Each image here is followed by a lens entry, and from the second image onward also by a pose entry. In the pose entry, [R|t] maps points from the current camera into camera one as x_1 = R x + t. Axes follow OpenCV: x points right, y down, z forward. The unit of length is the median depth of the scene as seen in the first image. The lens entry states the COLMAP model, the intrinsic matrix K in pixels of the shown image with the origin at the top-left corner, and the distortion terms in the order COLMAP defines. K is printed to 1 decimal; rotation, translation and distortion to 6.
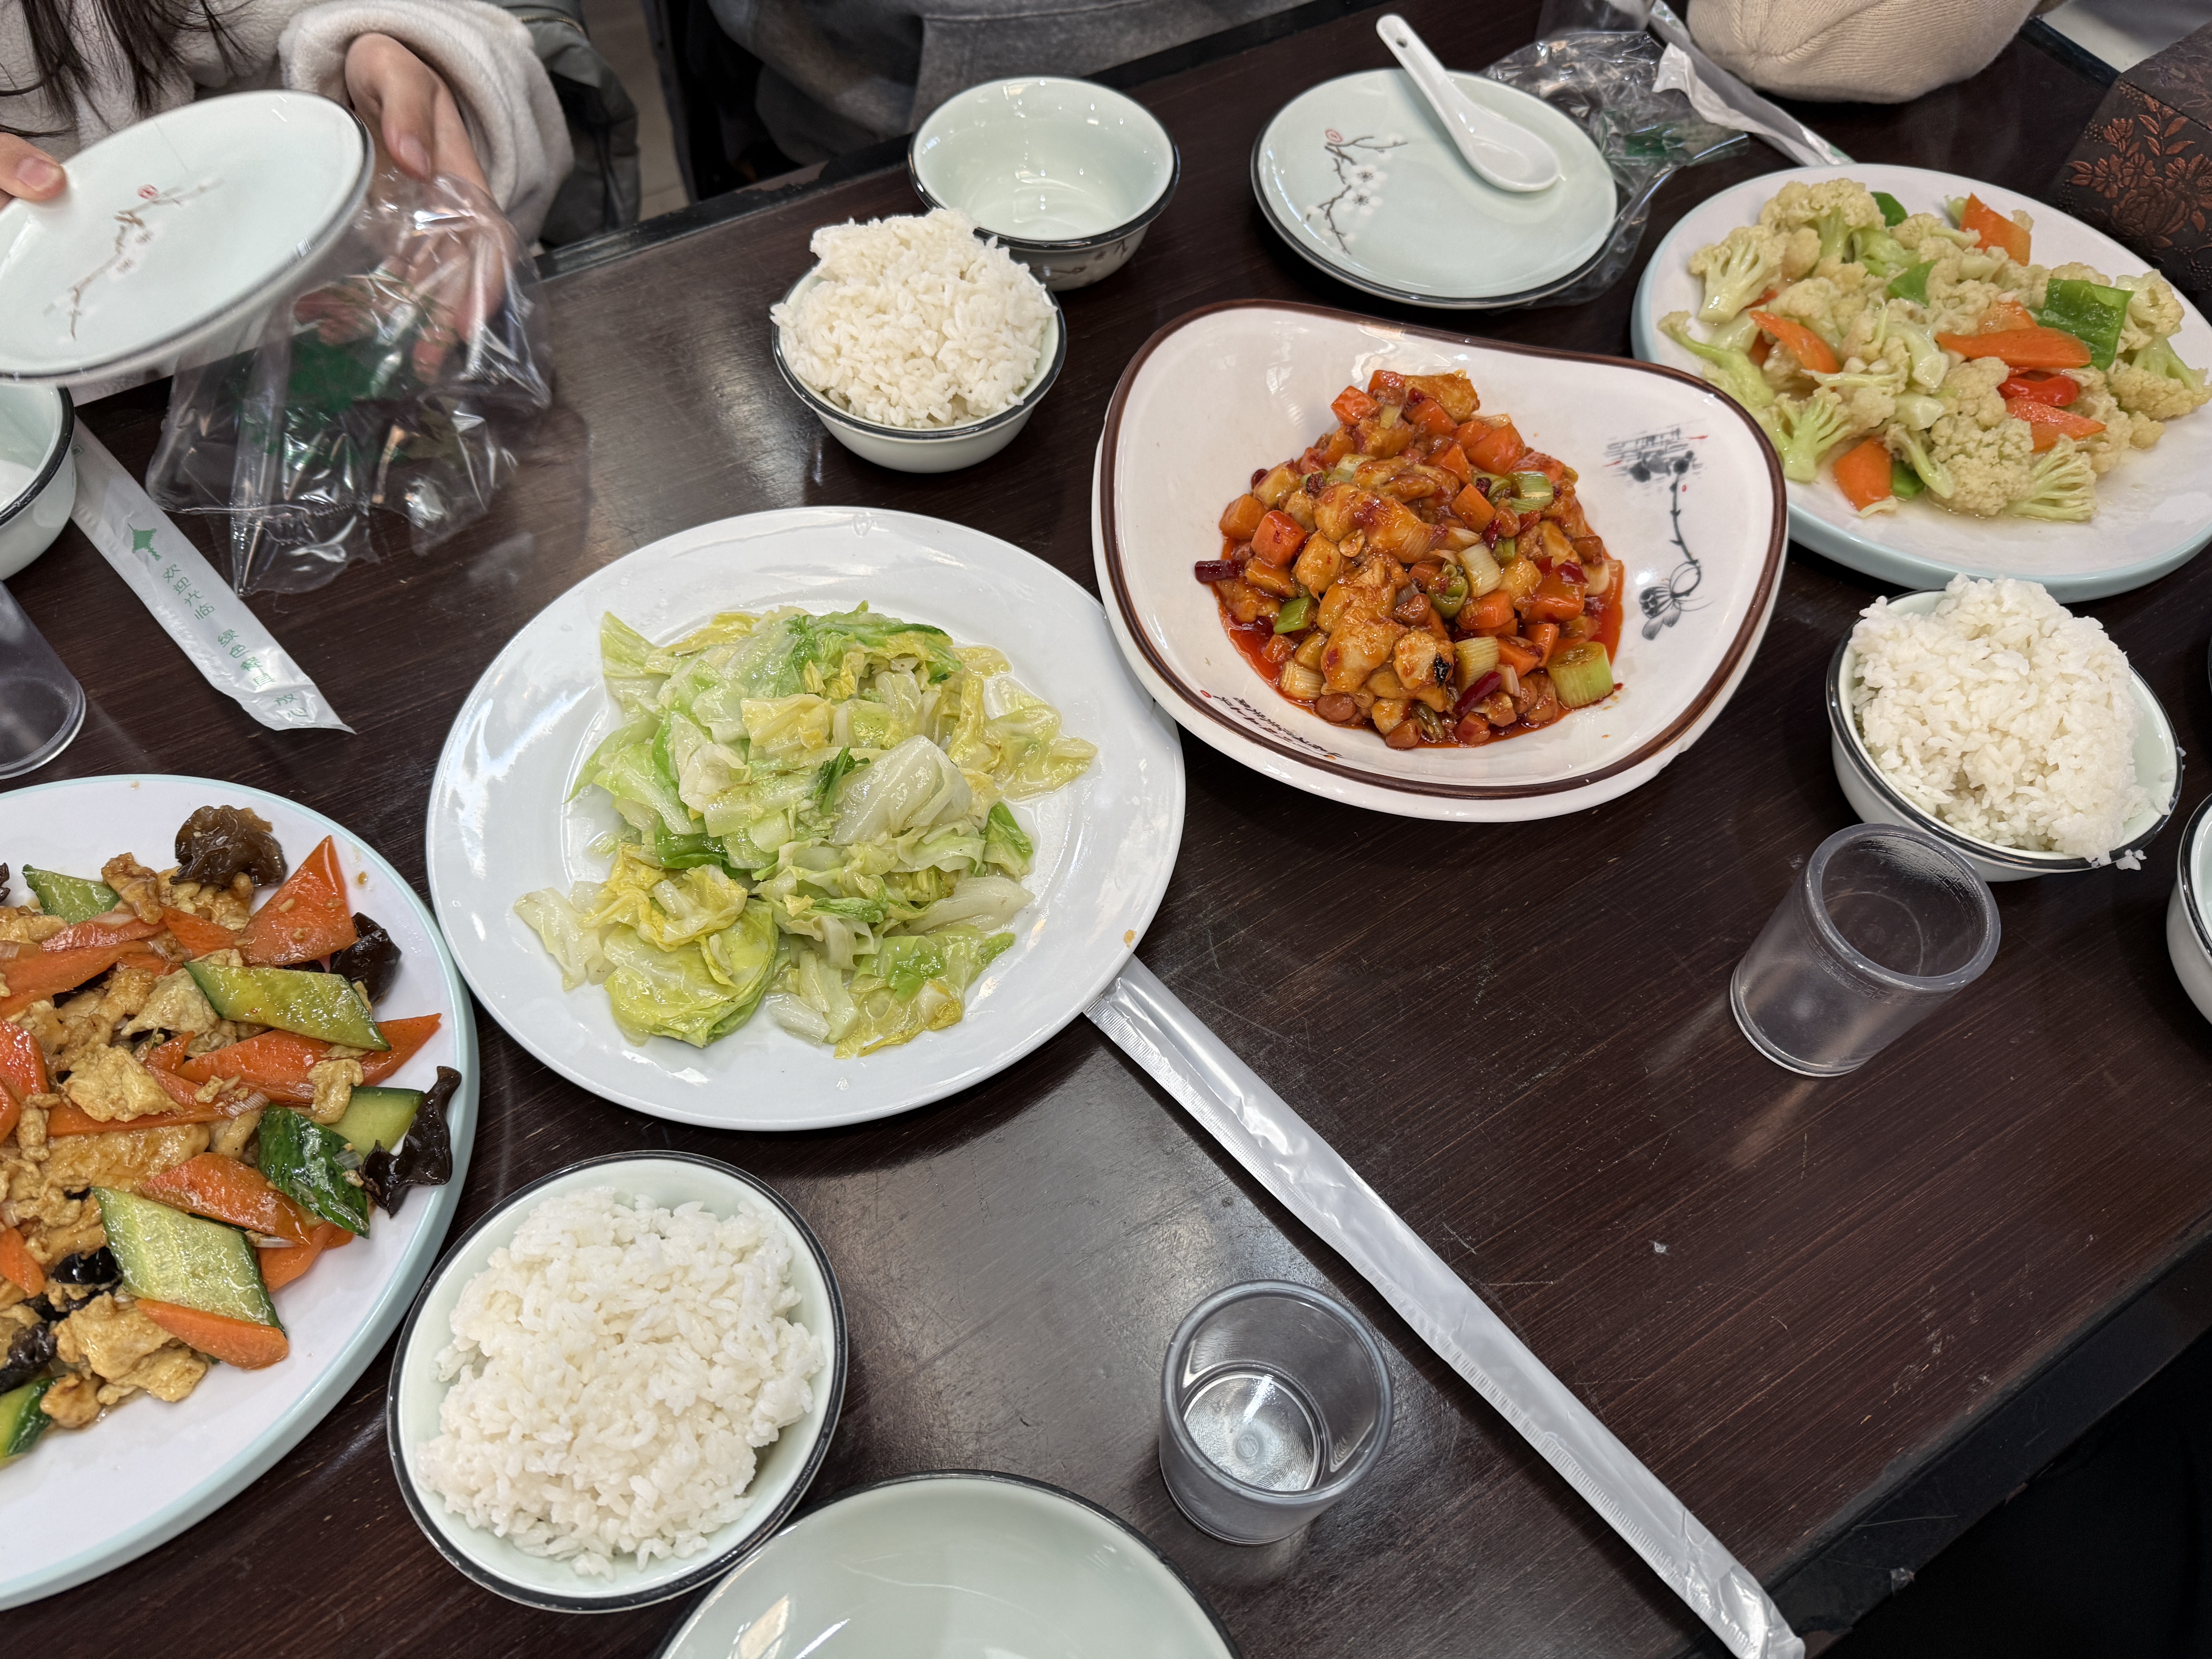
lens RADIAL K [[1811.6, 0, 1102.5], [0, 1811.6, 813.7], [0, 0, 1]] dist [-0.001433, -0.020195]
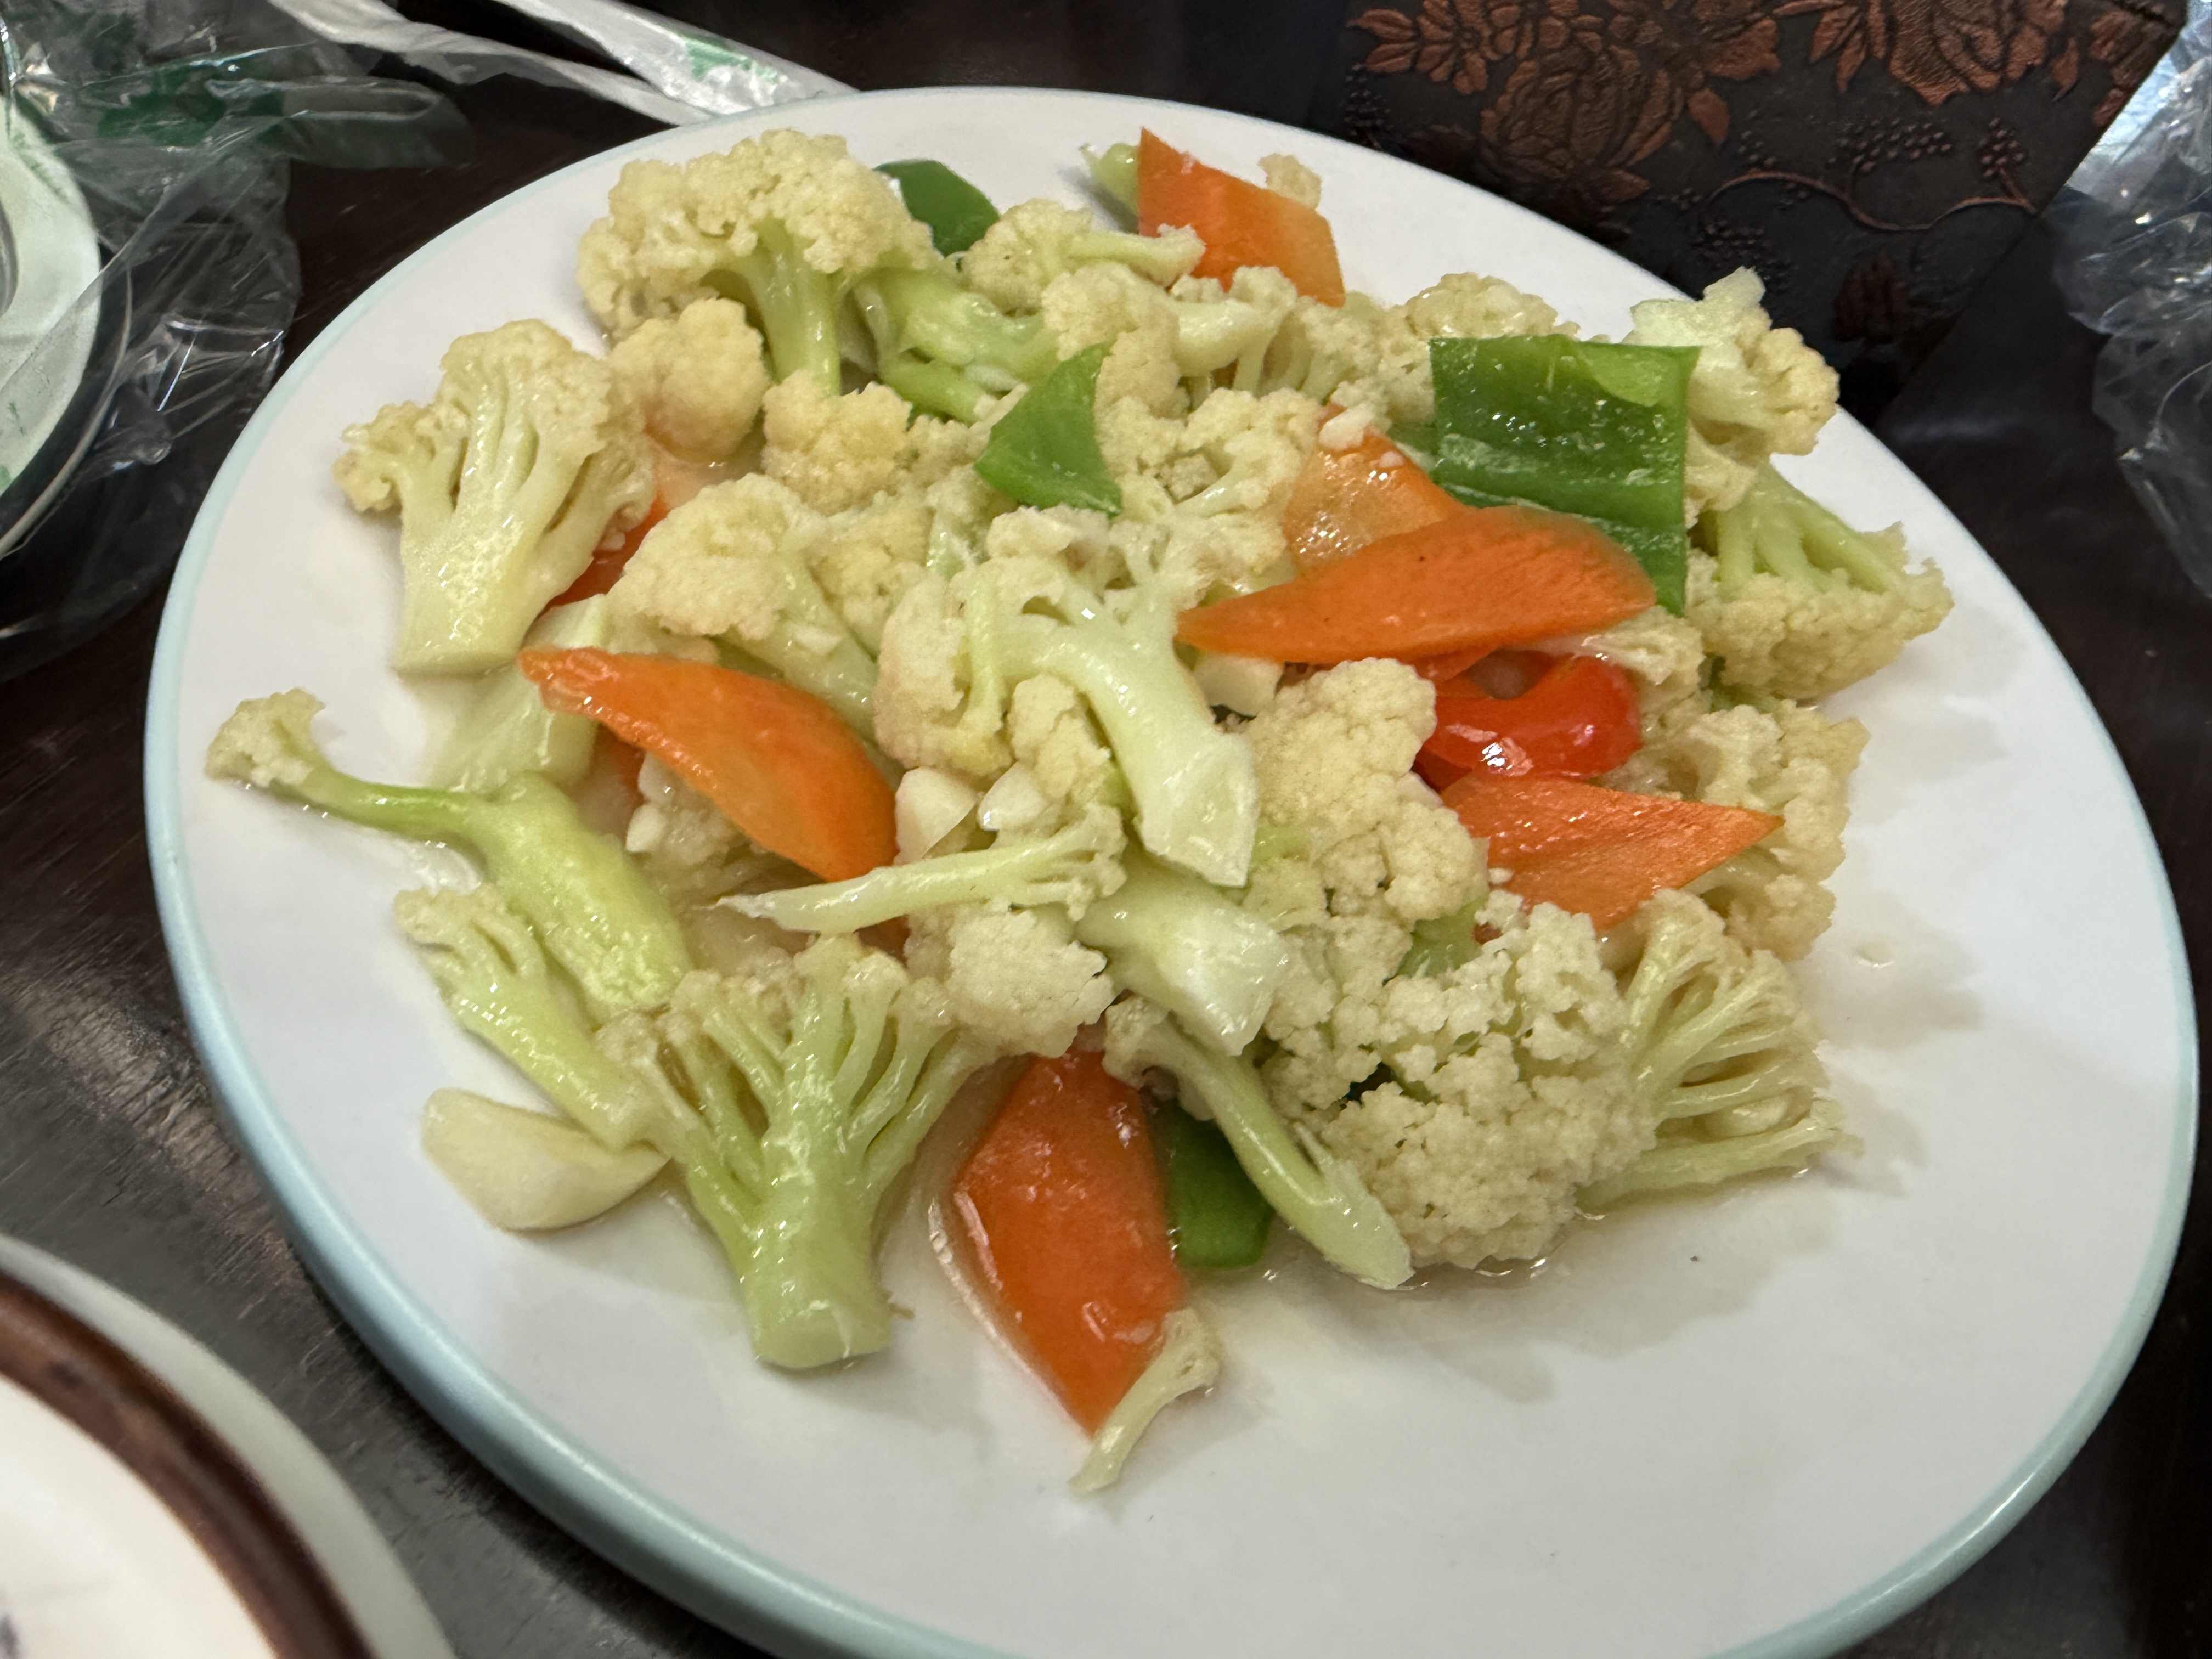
lens RADIAL K [[1811.6, 0, 1101.1], [0, 1811.6, 839.4], [0, 0, 1]] dist [-0.001433, -0.020195]
pose [[0.904305, -0.257872, 0.340197, 0.332758], [0.261967, 0.964453, 0.034709, -0.234757], [-0.337054, 0.057732, 0.939713, 0.712219]]
